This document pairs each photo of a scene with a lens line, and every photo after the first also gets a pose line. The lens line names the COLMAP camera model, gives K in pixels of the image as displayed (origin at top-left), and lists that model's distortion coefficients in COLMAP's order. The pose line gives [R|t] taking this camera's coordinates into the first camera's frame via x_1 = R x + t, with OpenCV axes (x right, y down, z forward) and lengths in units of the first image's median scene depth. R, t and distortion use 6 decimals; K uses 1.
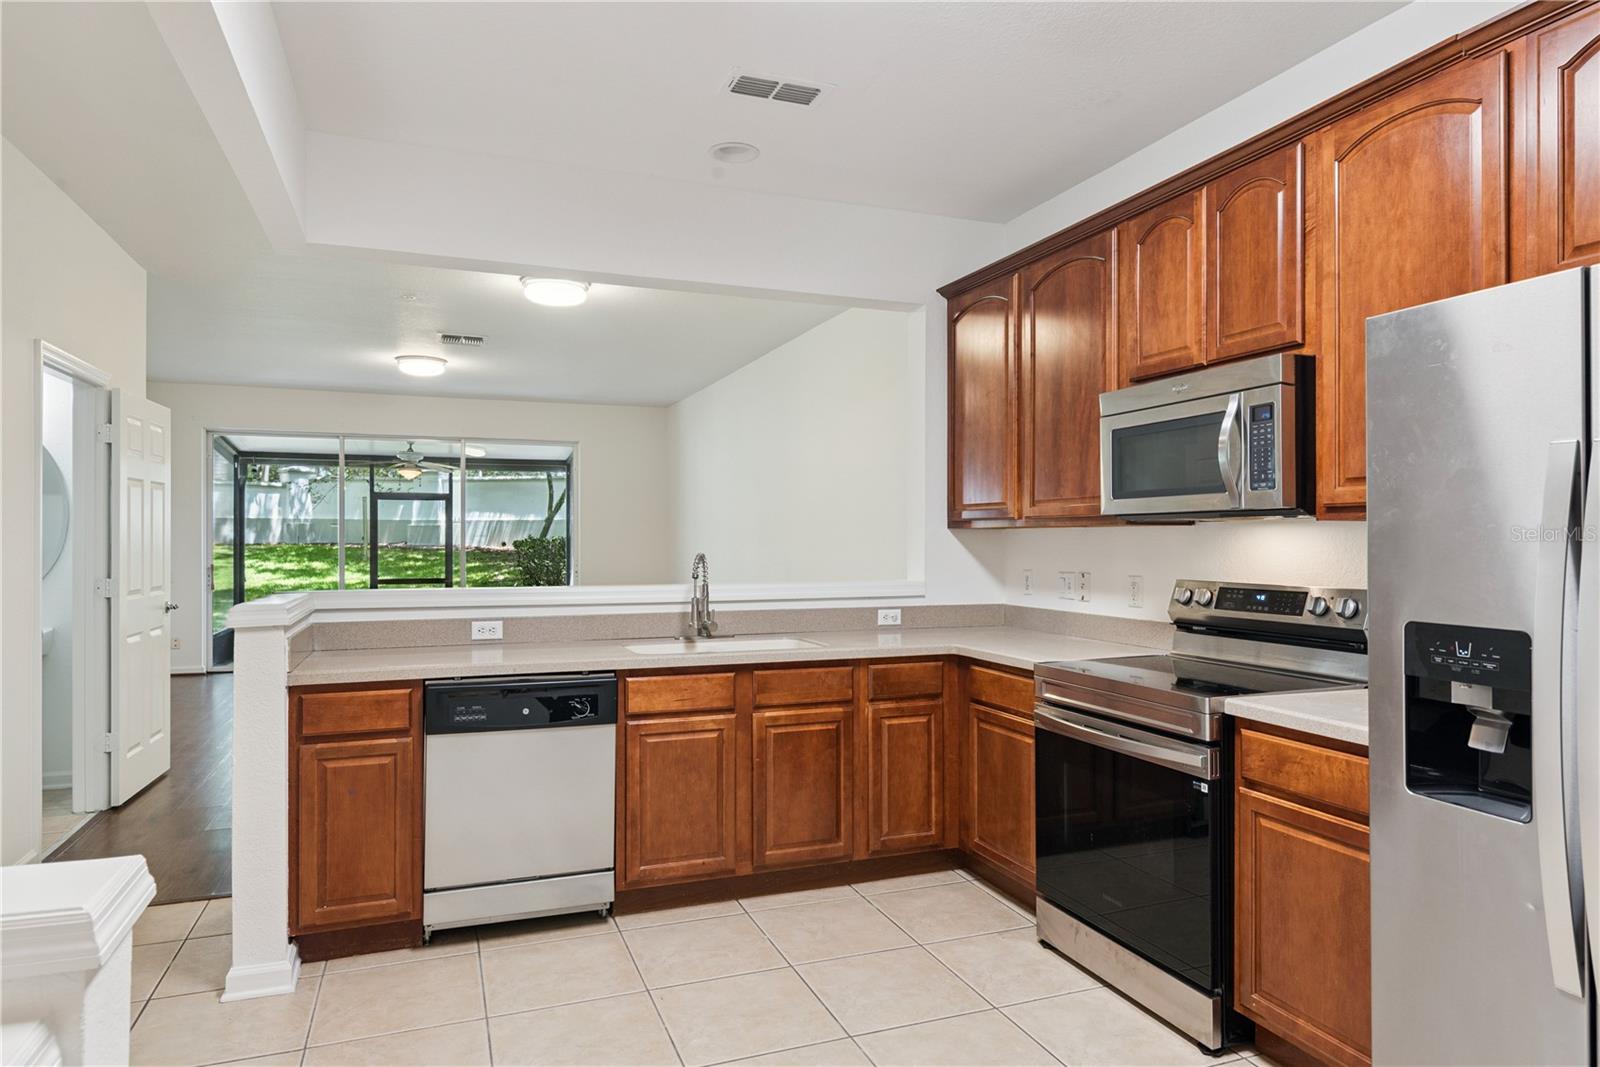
lens RADIAL K [[960.0, 0, 797.1], [0, 960.0, 536.6], [0, 0, 1]] dist [0.005121, -0.004099]
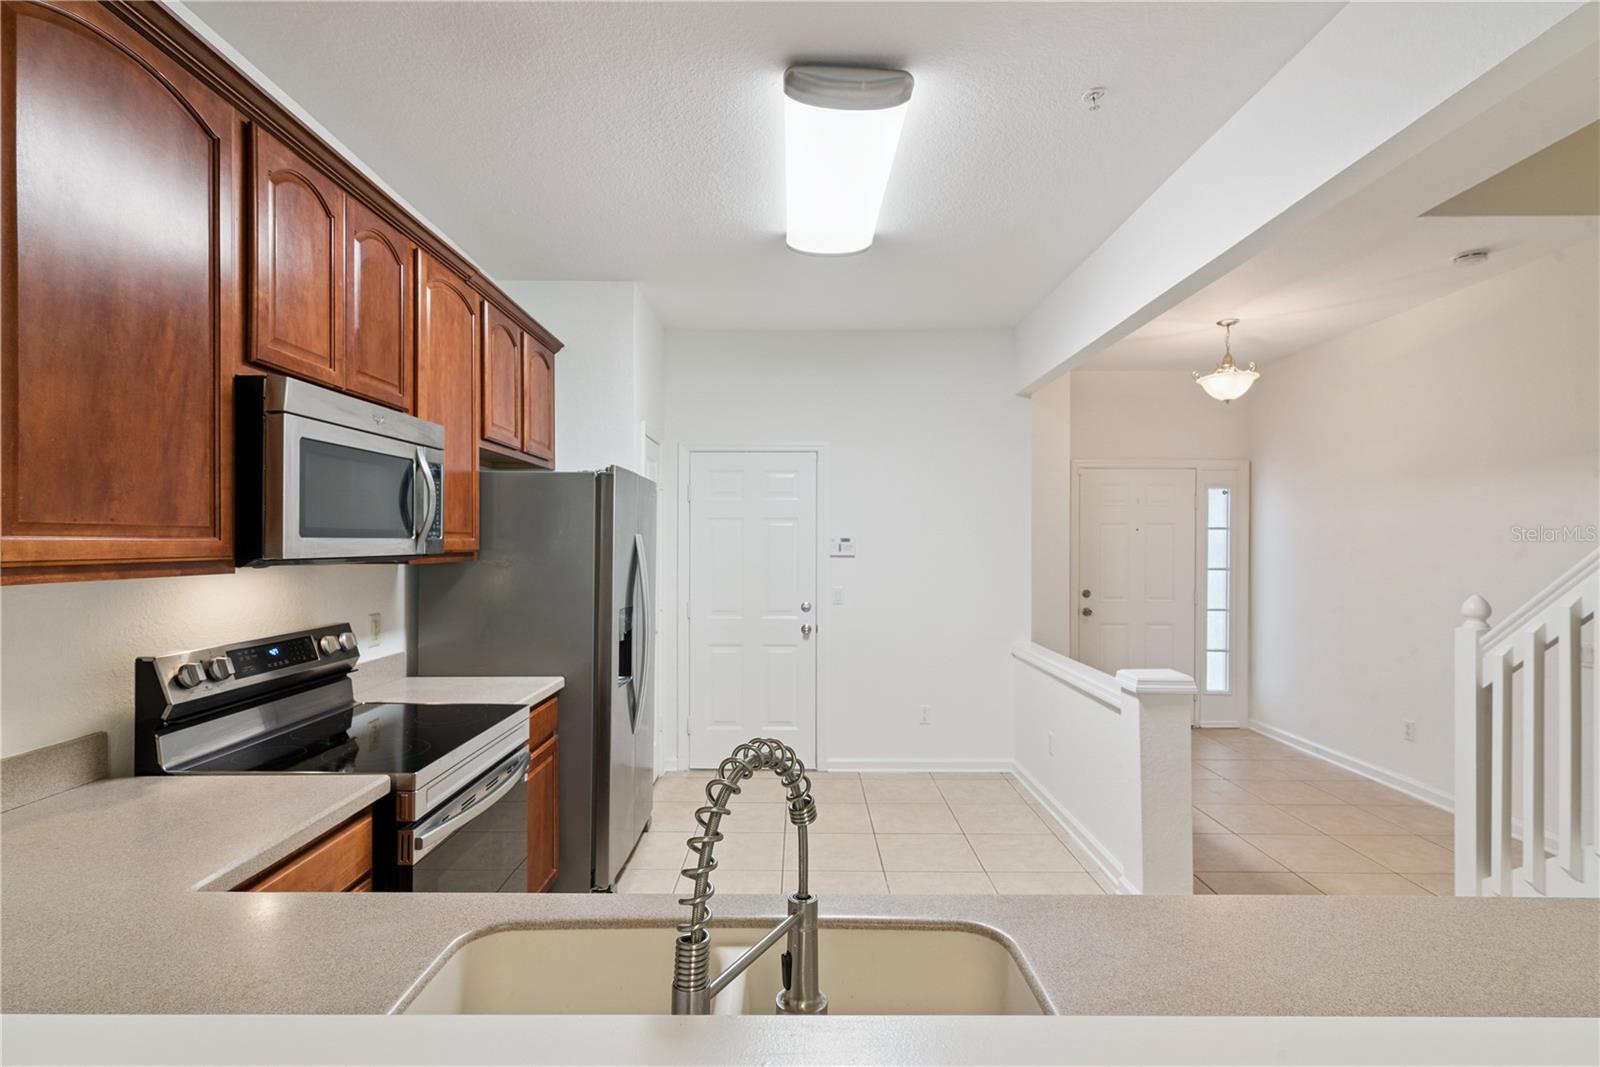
lens RADIAL K [[773.1, 0, 791.3], [0, 773.1, 540.5], [0, 0, 1]] dist [0.004725, -0.000013]
pose [[-0.931718, -0.002564, 0.363172, -0.204428], [-0.004262, 0.999983, -0.003876, -0.035613], [-0.363156, -0.005159, -0.931714, 1.385483]]
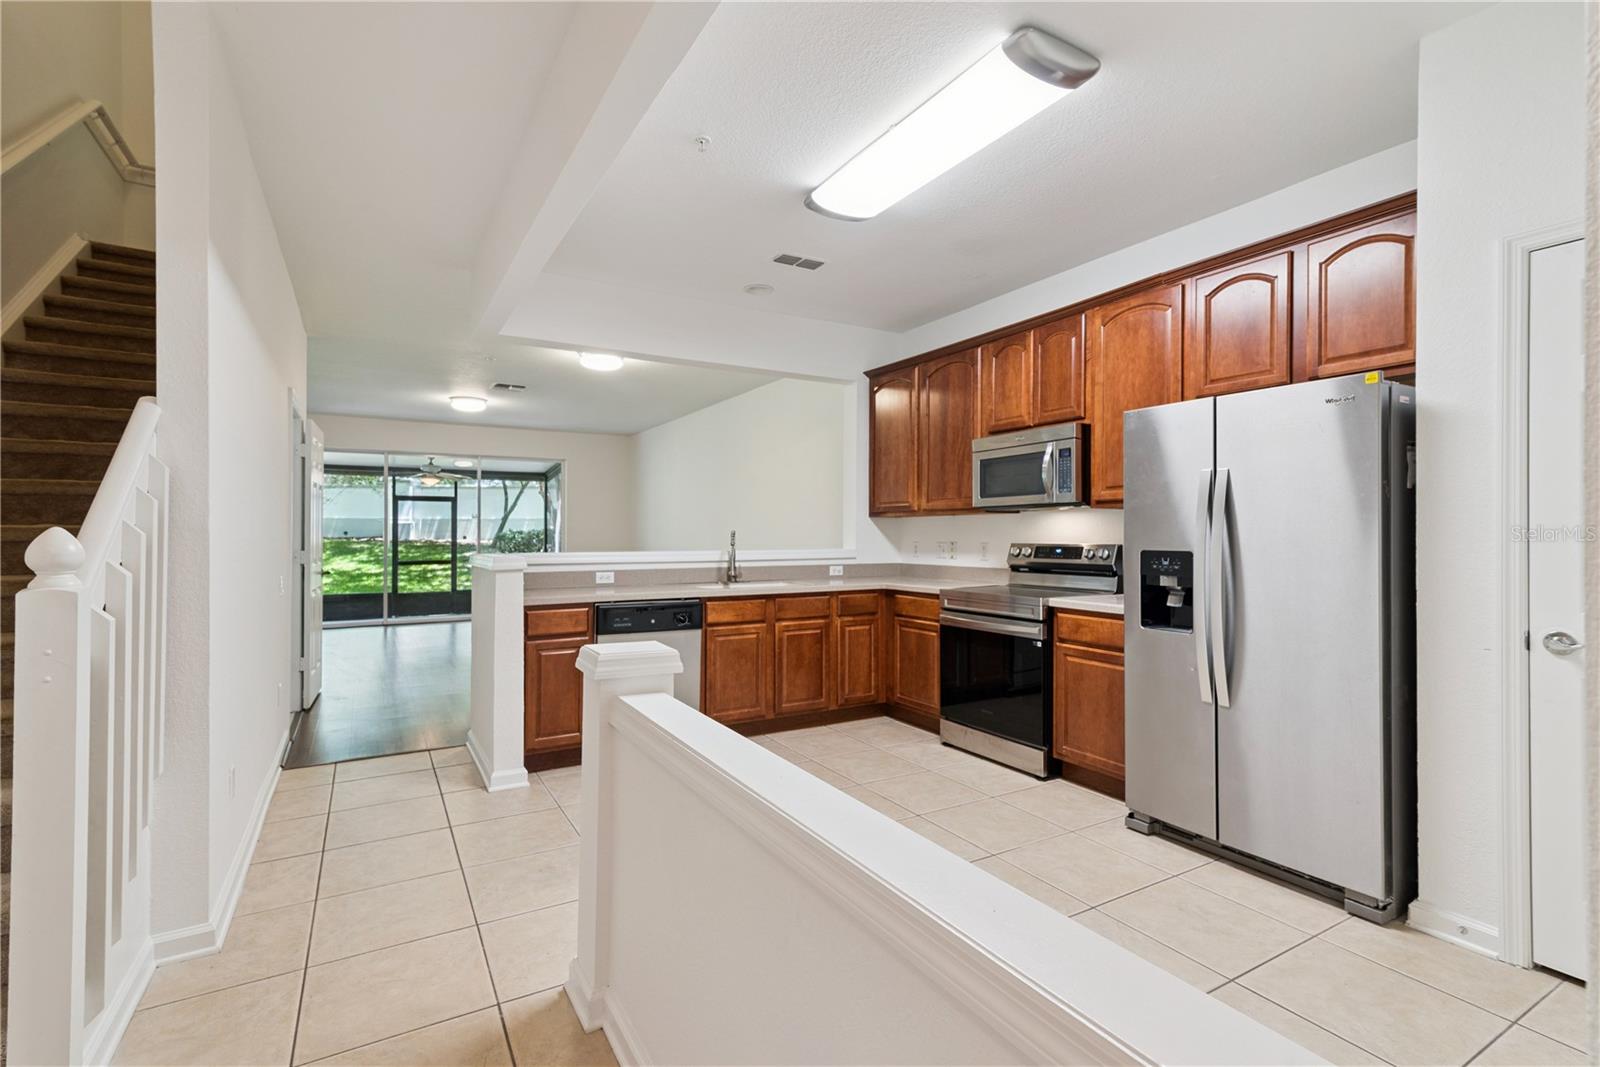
lens RADIAL K [[726.5, 0, 791.7], [0, 726.5, 540.9], [0, 0, 1]] dist [0.008024, 0.000177]
pose [[0.987276, -0.002324, 0.158998, -0.236953], [0.000750, 0.999950, 0.009956, 0.027034], [-0.159013, -0.009710, 0.987229, -0.291550]]
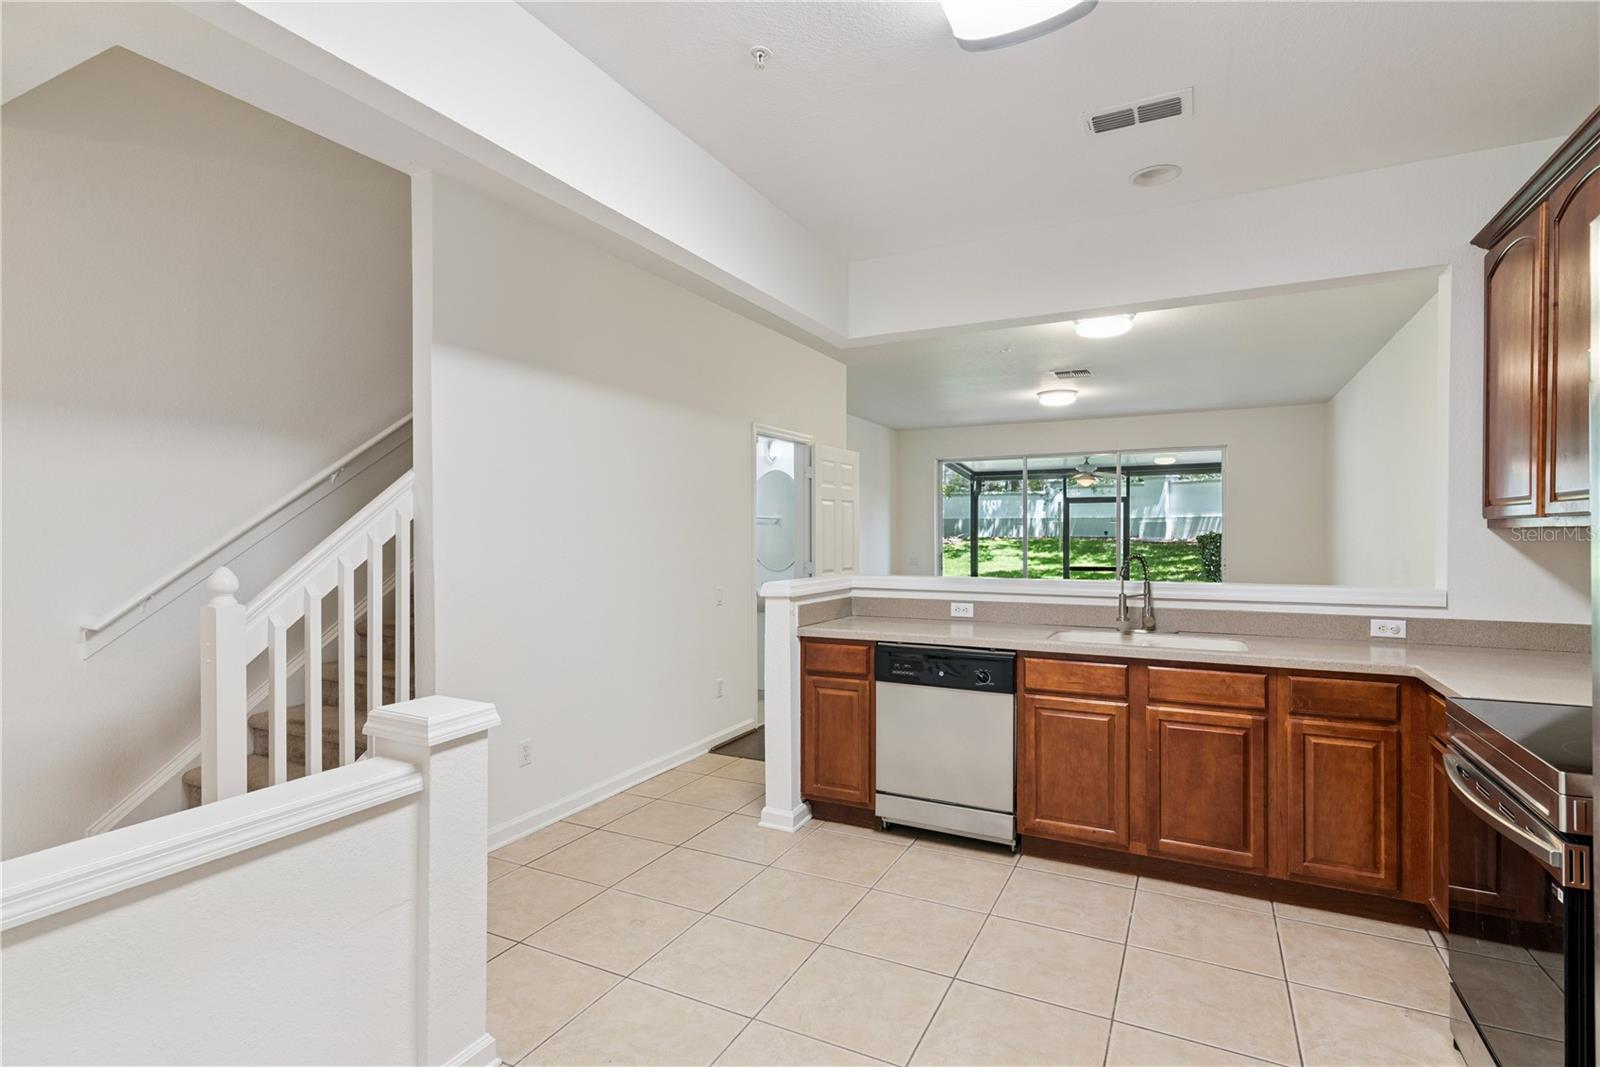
lens RADIAL K [[786.7, 0, 794.1], [0, 786.7, 539.8], [0, 0, 1]] dist [0.008373, -0.002689]
pose [[0.667003, 0.004715, -0.745040, 0.366224], [0.004475, 0.999937, 0.010335, -0.010862], [0.745042, -0.010227, 0.666939, 0.137546]]
